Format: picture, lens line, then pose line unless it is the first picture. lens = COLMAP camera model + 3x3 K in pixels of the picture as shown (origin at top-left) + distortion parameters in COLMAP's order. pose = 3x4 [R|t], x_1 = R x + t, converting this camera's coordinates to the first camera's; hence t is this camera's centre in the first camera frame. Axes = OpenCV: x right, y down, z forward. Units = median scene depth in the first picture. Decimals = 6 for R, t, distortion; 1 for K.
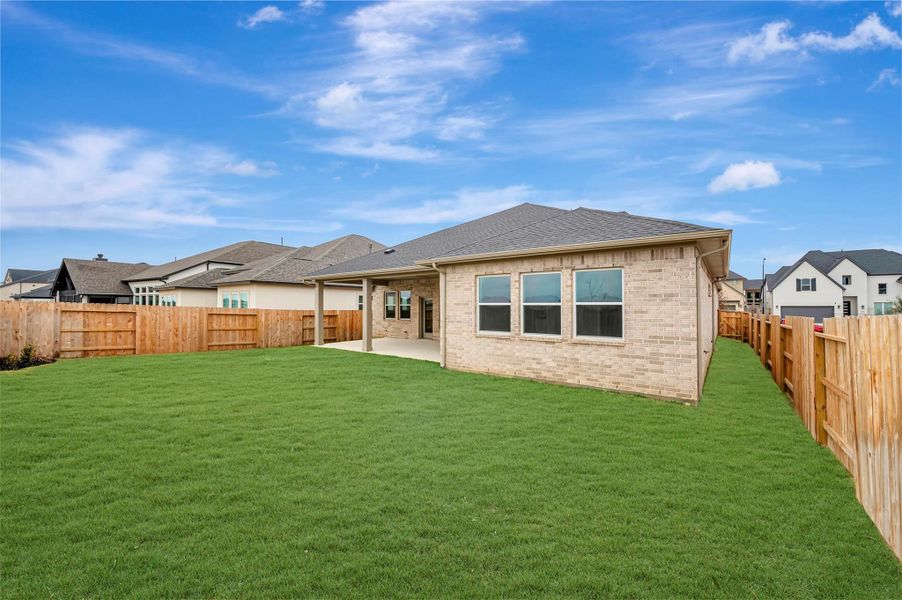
lens RADIAL K [[356.9, 0, 454.4], [0, 356.9, 292.8], [0, 0, 1]] dist [-0.000821, -0.000359]
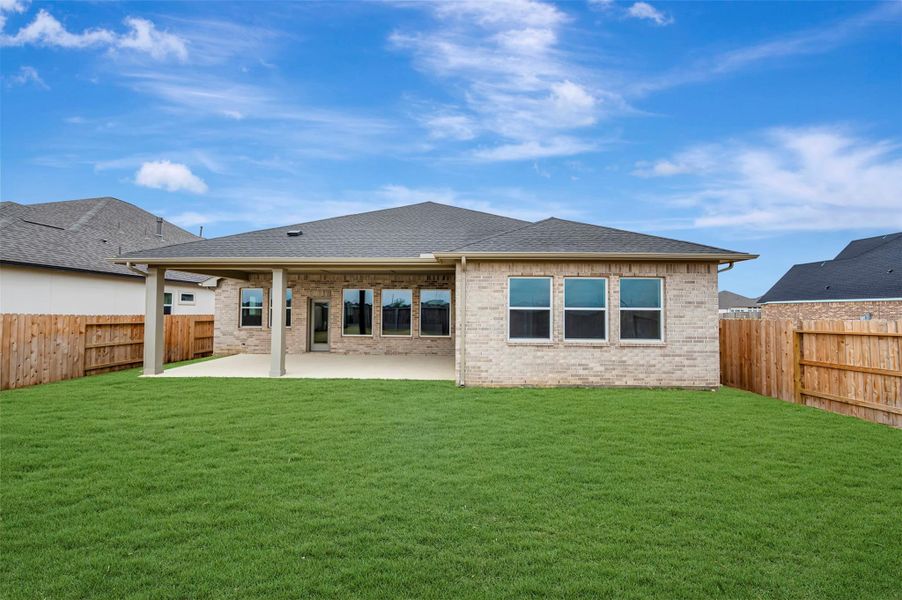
lens RADIAL K [[356.9, 0, 454.4], [0, 356.9, 292.8], [0, 0, 1]] dist [-0.000821, -0.000359]
pose [[0.800325, 0.034607, 0.598567, -0.594676], [-0.028160, 0.999401, -0.020131, 0.015440], [-0.598905, -0.000744, 0.800820, 0.387897]]
